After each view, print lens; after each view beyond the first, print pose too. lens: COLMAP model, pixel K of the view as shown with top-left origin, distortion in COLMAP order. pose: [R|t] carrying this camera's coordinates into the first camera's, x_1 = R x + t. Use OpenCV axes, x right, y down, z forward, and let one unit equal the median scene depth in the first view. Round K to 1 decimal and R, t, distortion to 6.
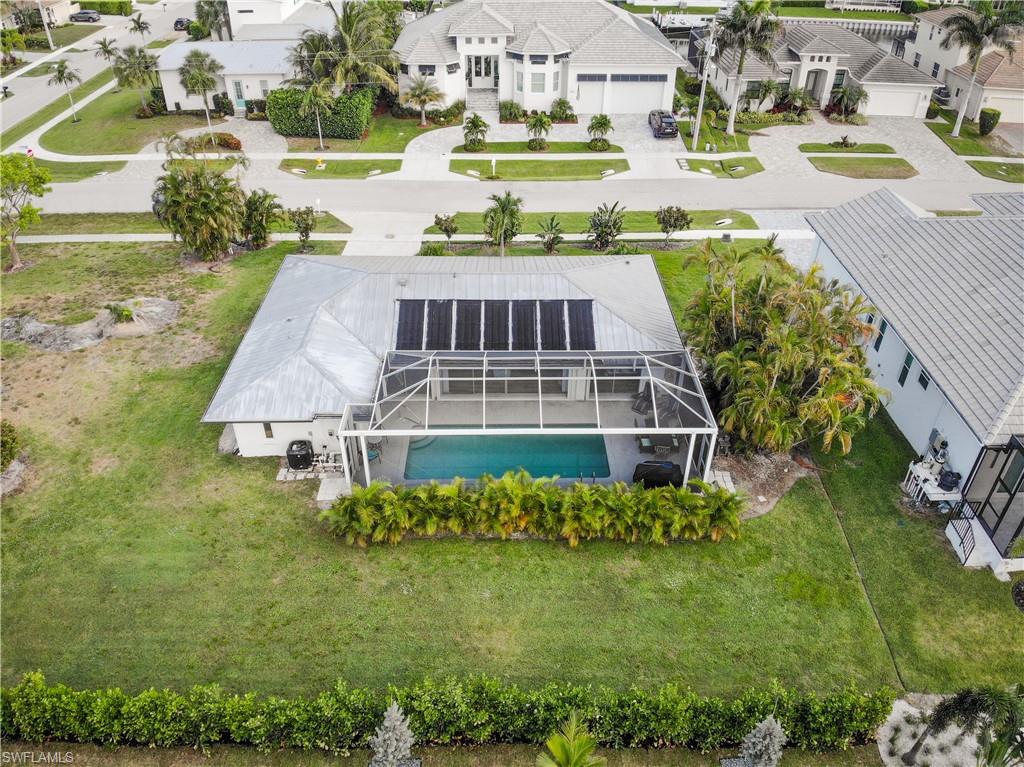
lens RADIAL K [[748.8, 0, 509.9], [0, 748.8, 382.9], [0, 0, 1]] dist [-0.039700, -0.047223]
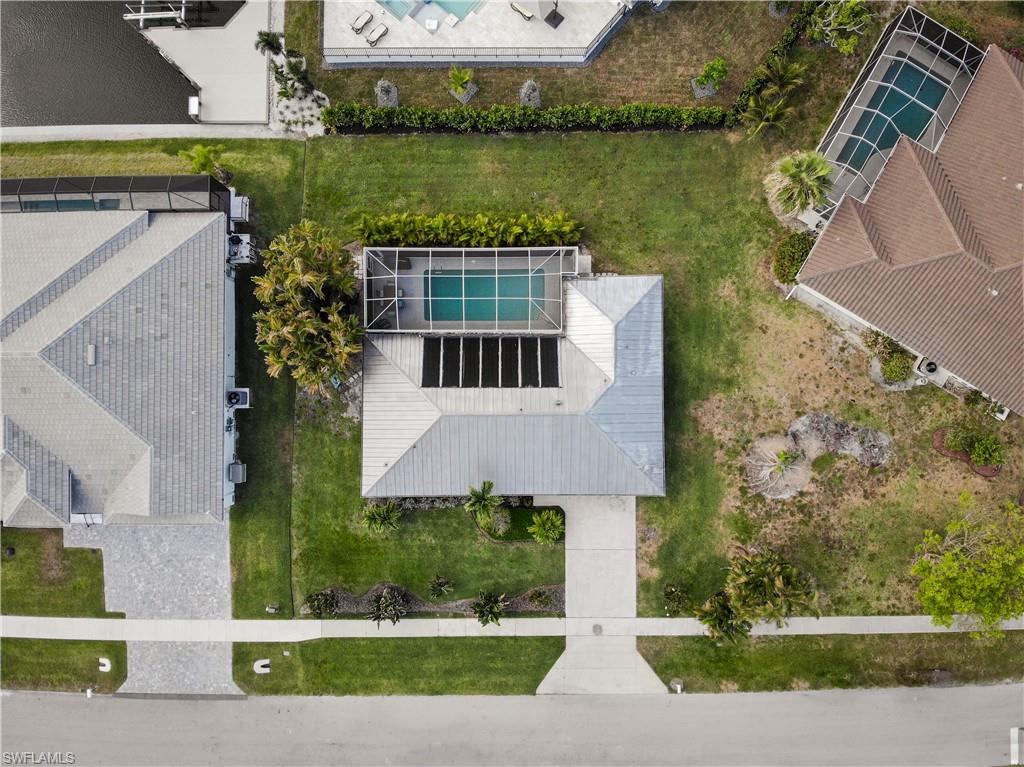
lens RADIAL K [[748.8, 0, 508.8], [0, 748.8, 385.1], [0, 0, 1]] dist [-0.039700, -0.047223]
pose [[-0.999938, -0.007122, -0.008580, -0.040783], [-0.003188, -0.554749, 0.832012, -1.265673], [-0.010685, 0.831987, 0.554692, 0.223178]]
